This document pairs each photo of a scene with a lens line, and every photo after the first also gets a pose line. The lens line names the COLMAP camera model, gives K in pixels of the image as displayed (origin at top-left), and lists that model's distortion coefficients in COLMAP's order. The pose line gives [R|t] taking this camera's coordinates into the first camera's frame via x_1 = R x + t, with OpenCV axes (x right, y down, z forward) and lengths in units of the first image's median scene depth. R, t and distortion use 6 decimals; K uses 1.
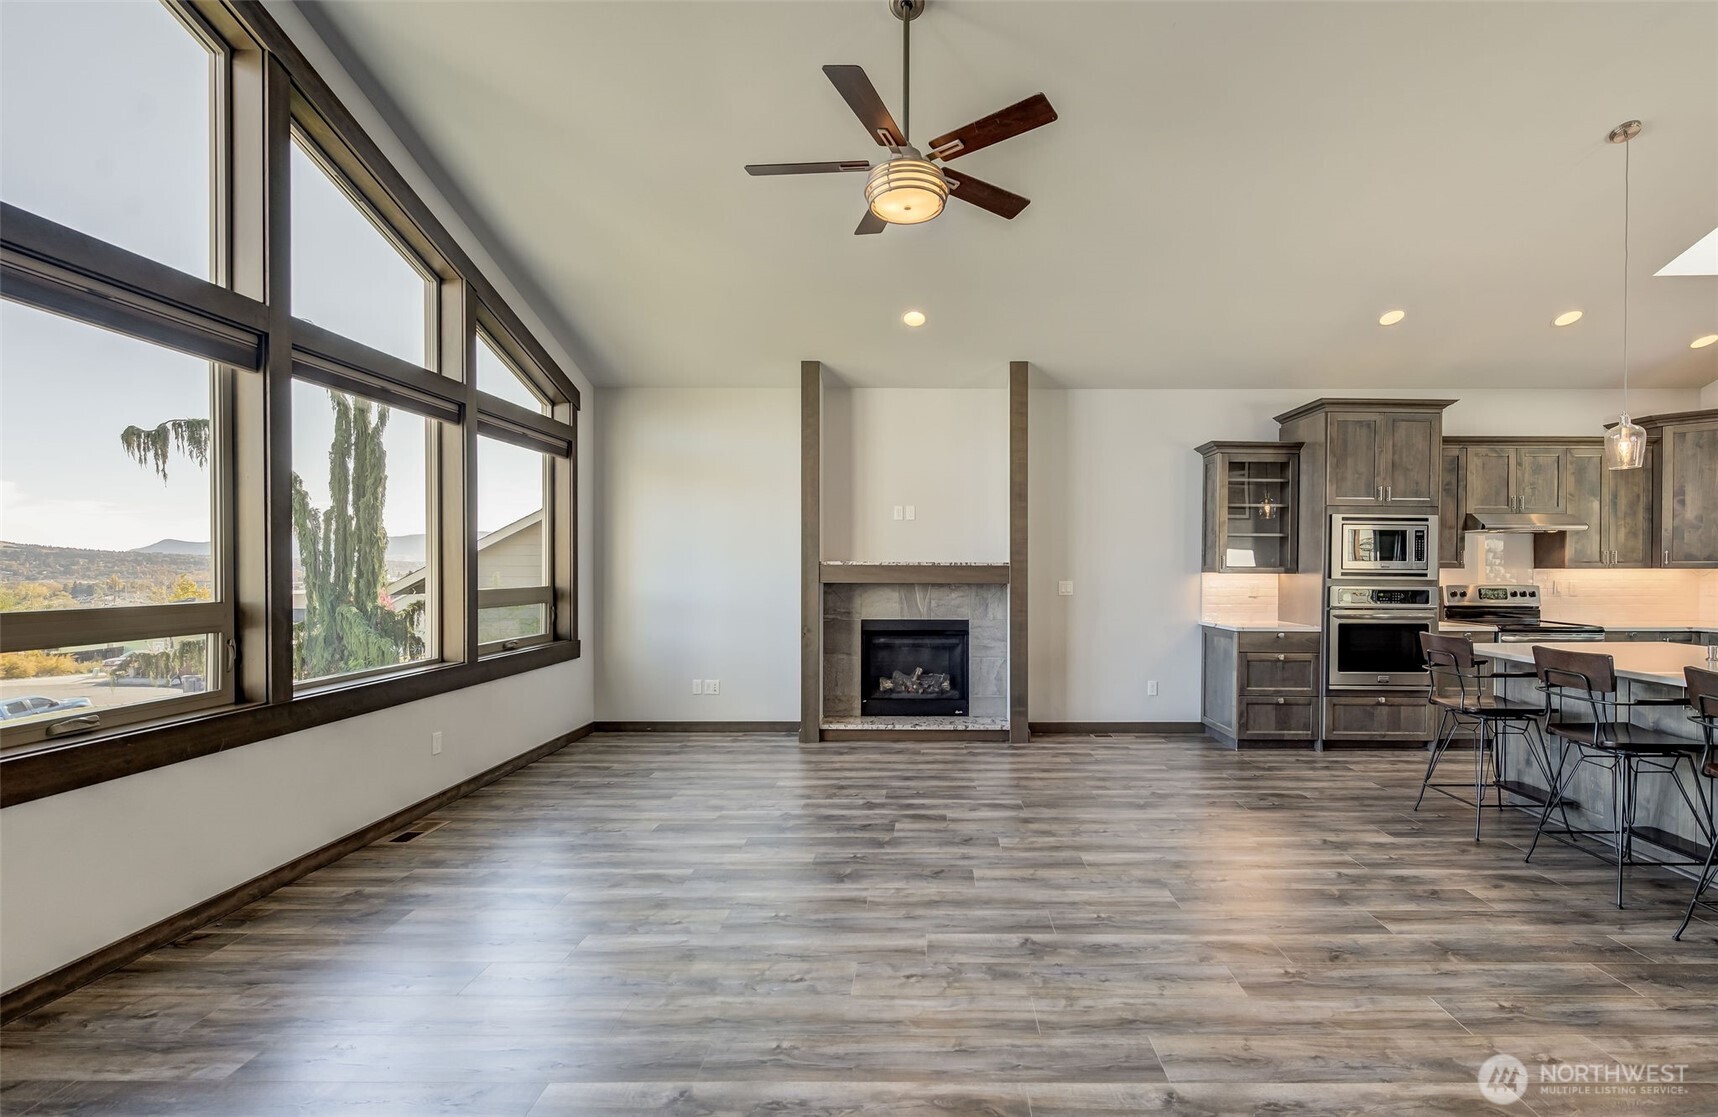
lens RADIAL K [[757.6, 0, 926.9], [0, 757.6, 573.9], [0, 0, 1]] dist [0.000469, -0.000588]
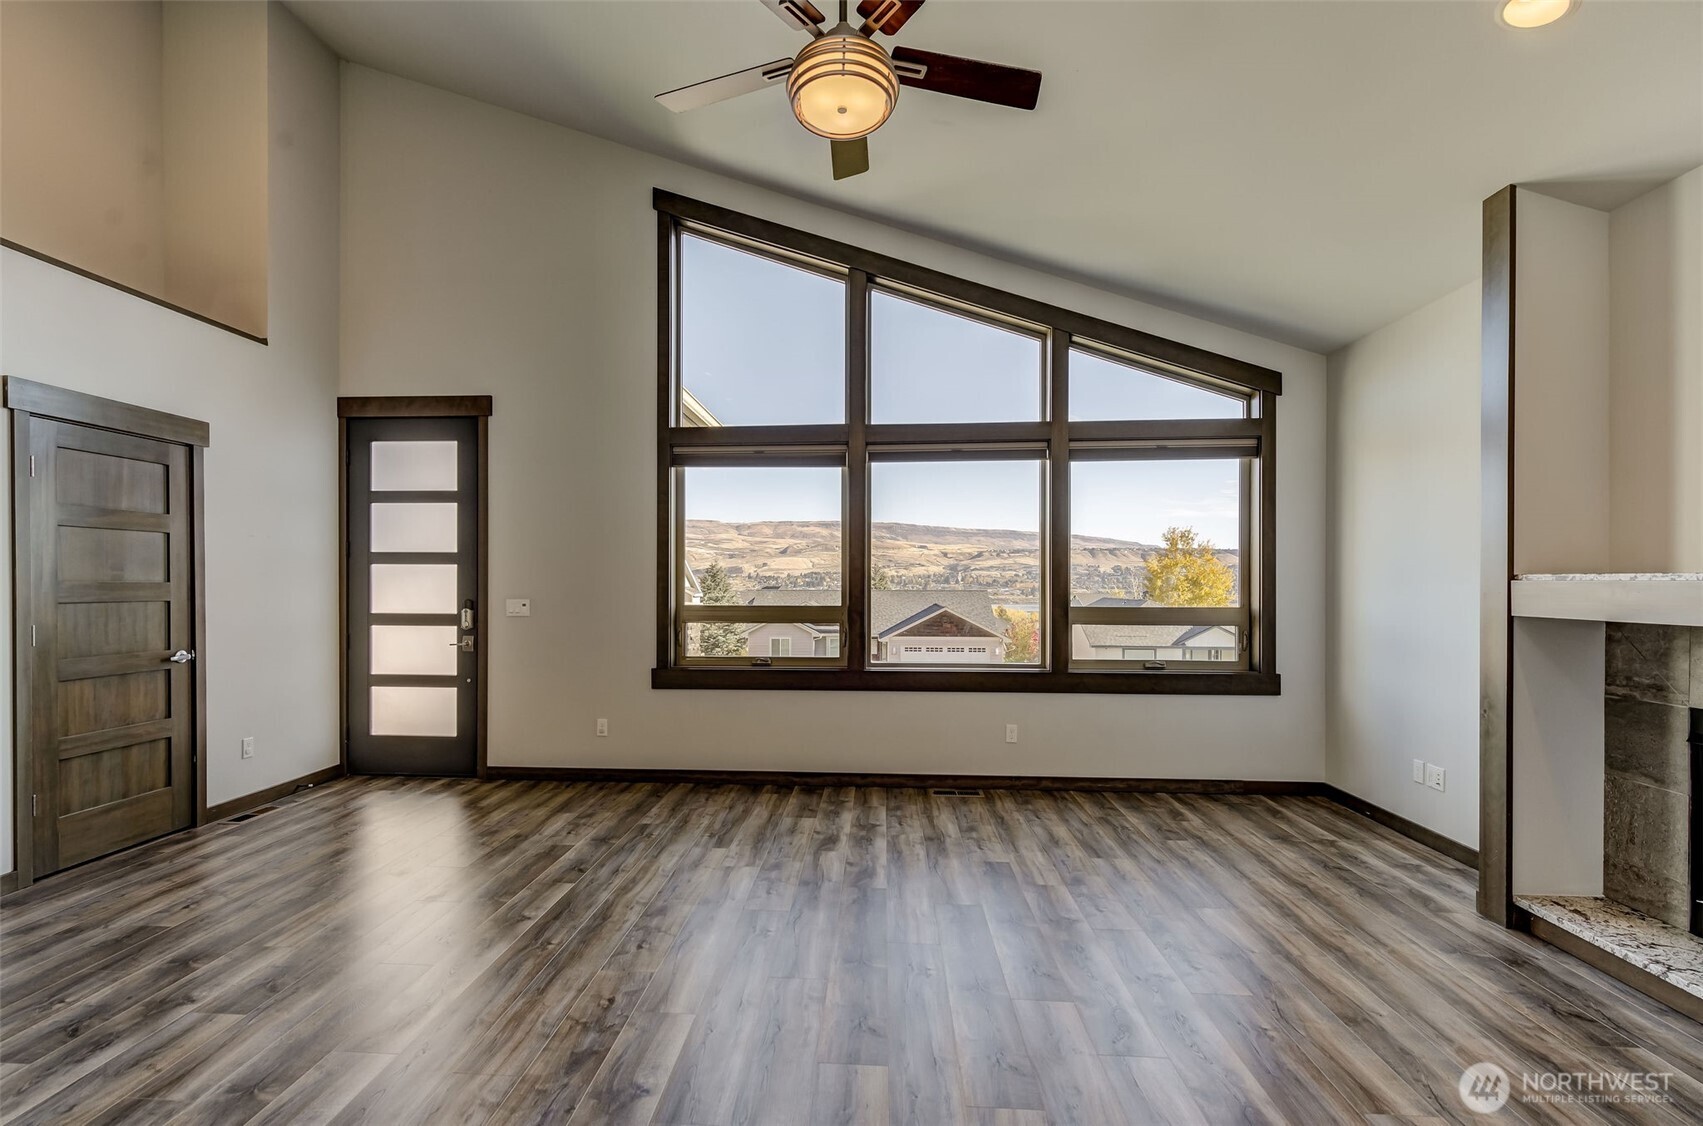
lens RADIAL K [[751.2, 0, 830.4], [0, 751.2, 585.9], [0, 0, 1]] dist [-0.001654, -0.000543]
pose [[-0.071917, 0.000785, -0.997410, 0.414332], [-0.009783, 0.999951, 0.001492, -0.005547], [0.997363, 0.009865, -0.071906, 0.604601]]
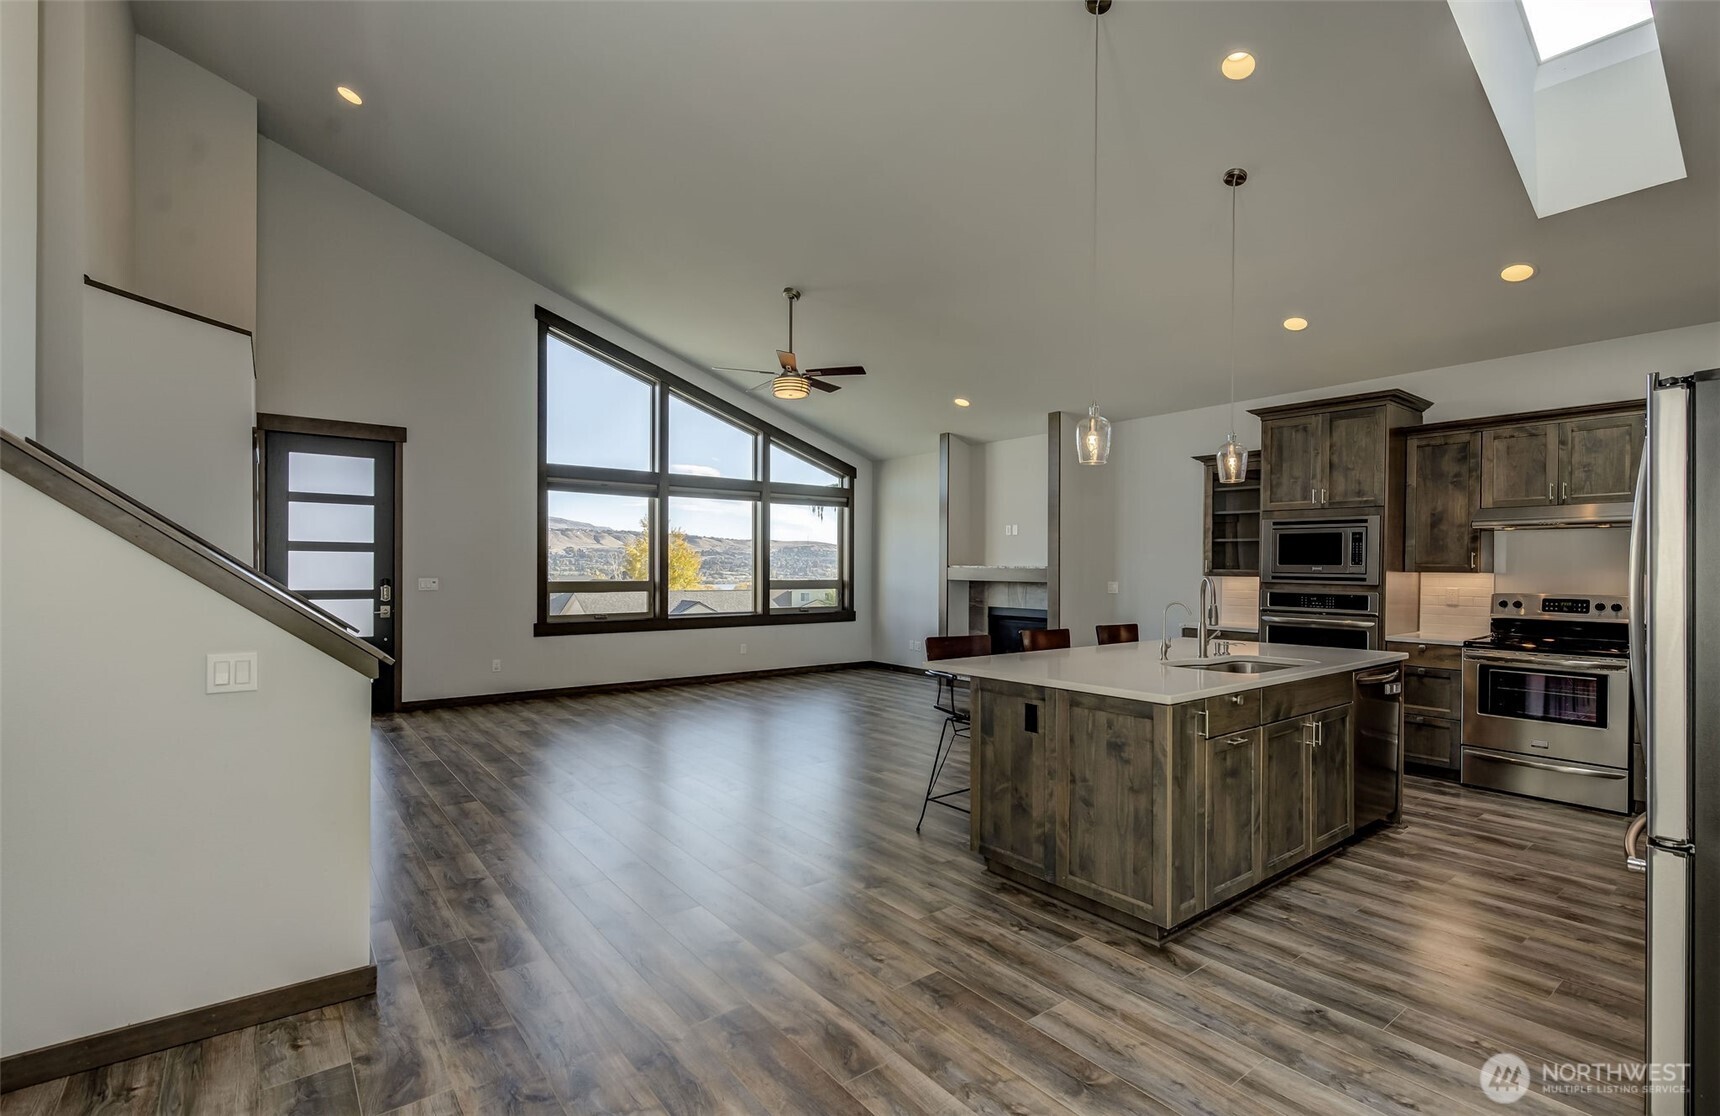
lens RADIAL K [[787.4, 0, 879.9], [0, 787.4, 570.8], [0, 0, 1]] dist [0.002199, 0.000146]
pose [[0.621396, 0.004022, -0.783486, 1.046190], [-0.010255, 0.999943, -0.003000, -0.000180], [0.783430, 0.009898, 0.621402, -0.081402]]
